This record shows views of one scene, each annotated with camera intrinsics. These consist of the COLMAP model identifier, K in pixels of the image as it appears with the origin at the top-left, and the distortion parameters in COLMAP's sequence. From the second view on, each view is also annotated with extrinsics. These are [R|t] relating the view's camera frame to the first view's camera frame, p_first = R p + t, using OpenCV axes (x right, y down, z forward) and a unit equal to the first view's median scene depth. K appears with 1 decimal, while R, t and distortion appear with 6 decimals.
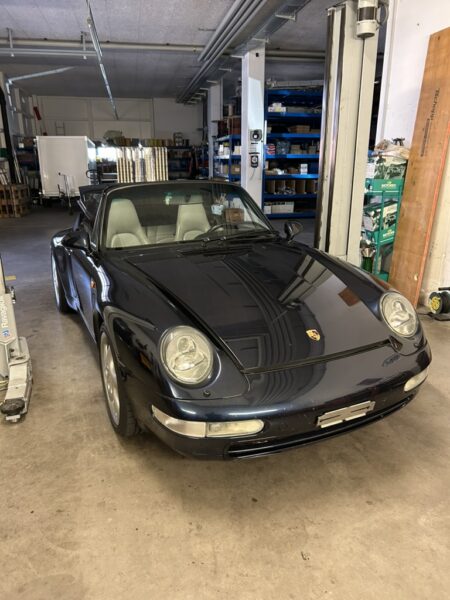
lens RADIAL K [[452.0, 0, 222.3], [0, 452.0, 310.0], [0, 0, 1]] dist [0.072935, -0.088880]
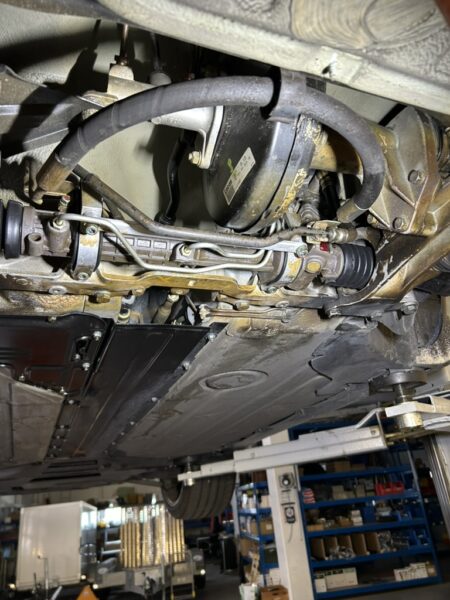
lens RADIAL K [[452.0, 0, 222.3], [0, 452.0, 310.0], [0, 0, 1]] dist [0.072935, -0.088880]
pose [[0.993660, -0.110090, -0.022805, 0.012824], [0.068576, 0.754233, -0.653016, -0.088244], [0.089091, 0.647312, 0.757001, 0.183128]]
